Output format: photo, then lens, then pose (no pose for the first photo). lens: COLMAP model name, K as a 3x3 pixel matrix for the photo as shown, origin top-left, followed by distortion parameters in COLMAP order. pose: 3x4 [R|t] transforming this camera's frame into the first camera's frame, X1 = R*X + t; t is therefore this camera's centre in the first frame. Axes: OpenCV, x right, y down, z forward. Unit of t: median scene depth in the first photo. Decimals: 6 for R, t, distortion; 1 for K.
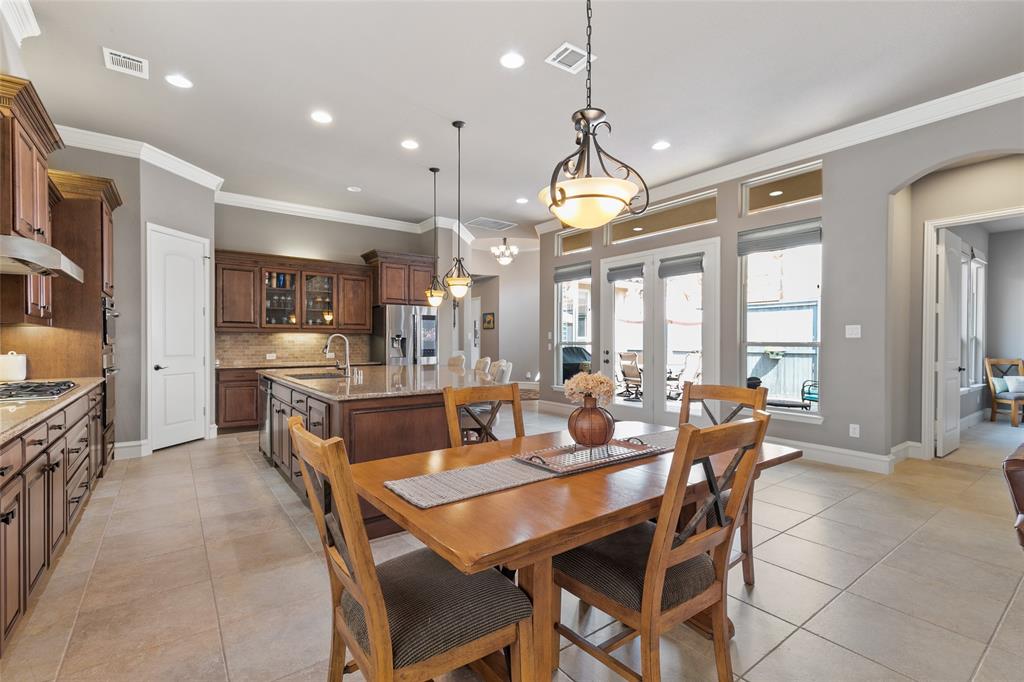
lens RADIAL K [[461.1, 0, 513.9], [0, 461.1, 343.9], [0, 0, 1]] dist [0.008379, -0.001897]
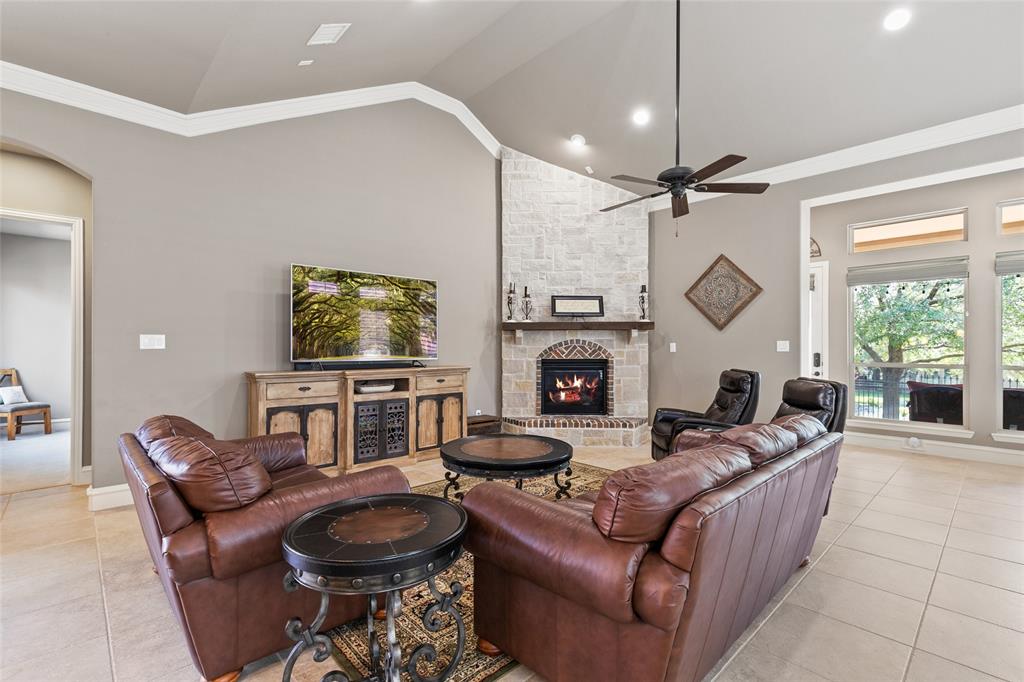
lens RADIAL K [[461.1, 0, 513.9], [0, 461.1, 343.9], [0, 0, 1]] dist [0.008379, -0.001897]
pose [[-0.120535, 0.004660, 0.992698, 0.006683], [0.006460, 0.999971, -0.003910, -0.008445], [-0.992688, 0.005941, -0.120561, 0.093135]]
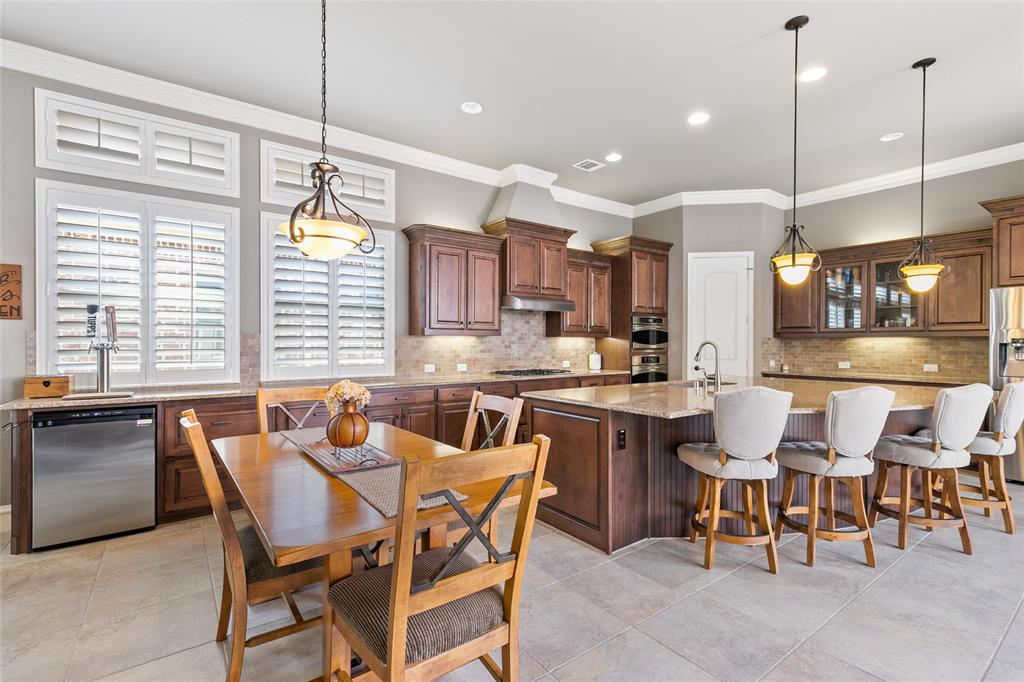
lens RADIAL K [[468.1, 0, 513.6], [0, 468.1, 344.5], [0, 0, 1]] dist [0.006266, -0.000750]
pose [[-0.003960, 0.003486, -0.999986, 0.374208], [-0.008296, 0.999959, 0.003519, -0.009450], [0.999958, 0.008310, -0.003931, 0.404002]]
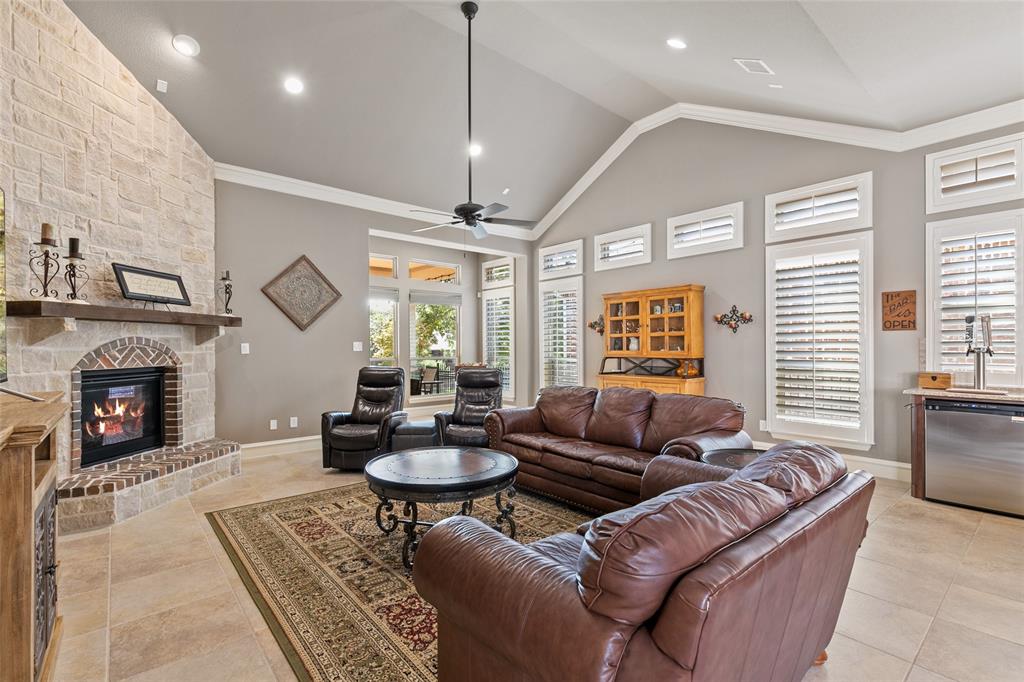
lens RADIAL K [[468.1, 0, 513.6], [0, 468.1, 344.5], [0, 0, 1]] dist [0.006266, -0.000750]
pose [[-0.997647, 0.002204, -0.068521, 0.501683], [0.001861, 0.999985, 0.005071, -0.013385], [0.068531, 0.004931, -0.997637, 0.516465]]
